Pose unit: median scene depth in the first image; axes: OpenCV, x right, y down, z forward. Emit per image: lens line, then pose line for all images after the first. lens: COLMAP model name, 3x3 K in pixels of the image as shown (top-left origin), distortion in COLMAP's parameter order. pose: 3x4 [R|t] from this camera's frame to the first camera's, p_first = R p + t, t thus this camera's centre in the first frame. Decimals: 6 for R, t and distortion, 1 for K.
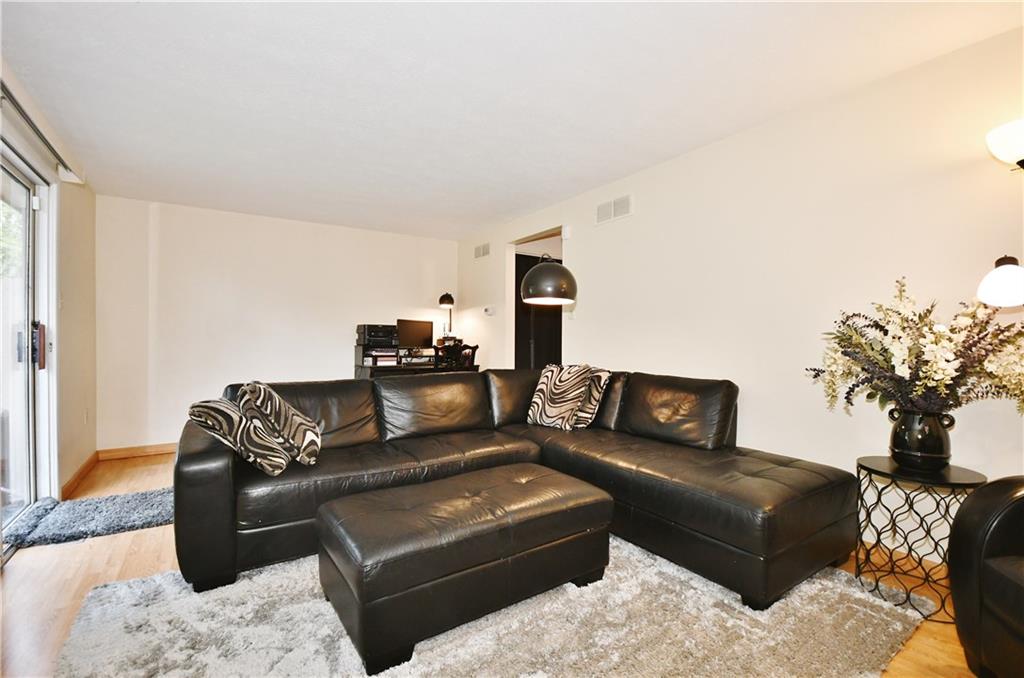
lens RADIAL K [[454.8, 0, 512.0], [0, 454.8, 339.0], [0, 0, 1]] dist [0.015119, -0.014878]
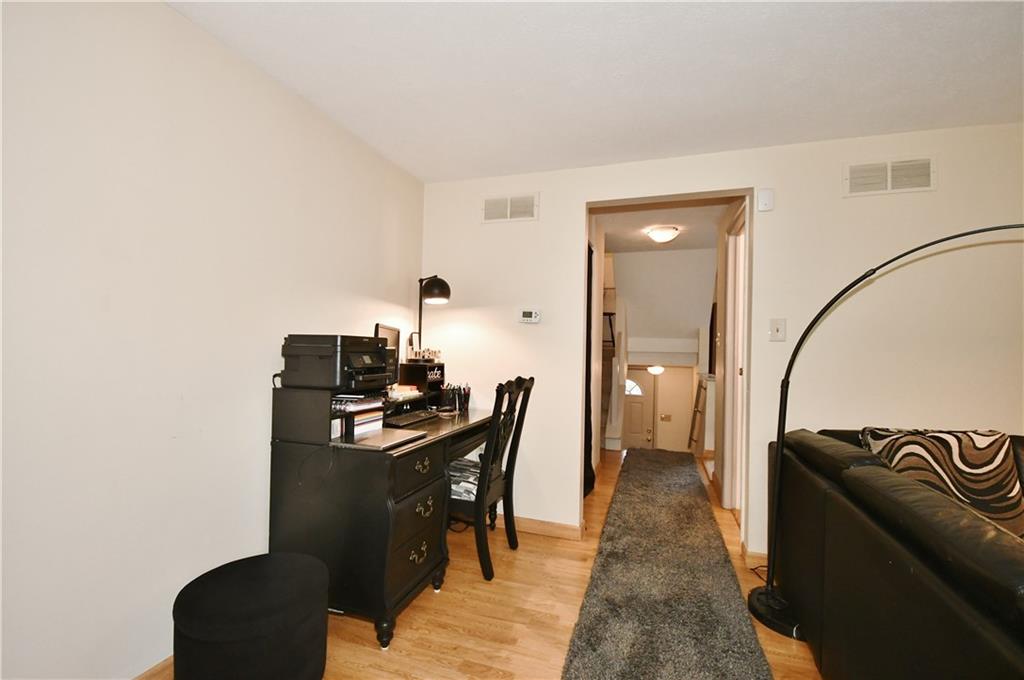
lens RADIAL K [[454.8, 0, 512.0], [0, 454.8, 340.0], [0, 0, 1]] dist [0.015119, -0.014878]
pose [[0.797425, 0.012794, 0.603283, -0.651881], [-0.016276, 0.999867, 0.000310, -0.047981], [-0.603199, -0.010066, 0.797527, 0.882285]]
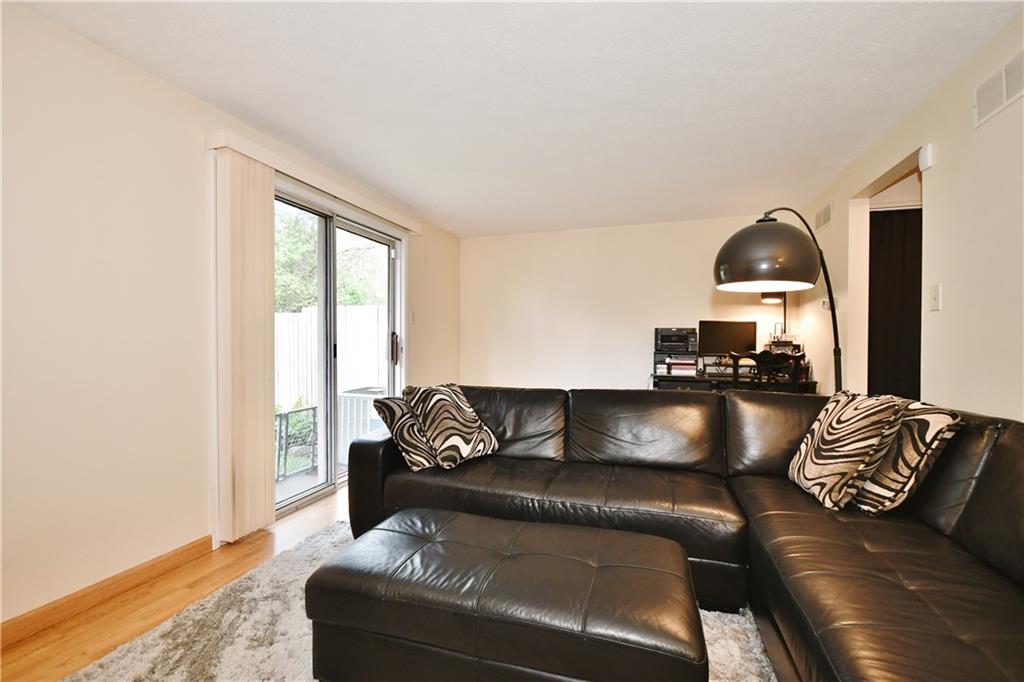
lens RADIAL K [[454.8, 0, 512.0], [0, 454.8, 341.0], [0, 0, 1]] dist [0.015119, -0.014878]
pose [[0.618103, -0.001066, -0.786096, 0.310534], [0.000824, 0.999999, -0.000708, -0.009021], [0.786097, -0.000210, 0.618104, 0.321487]]
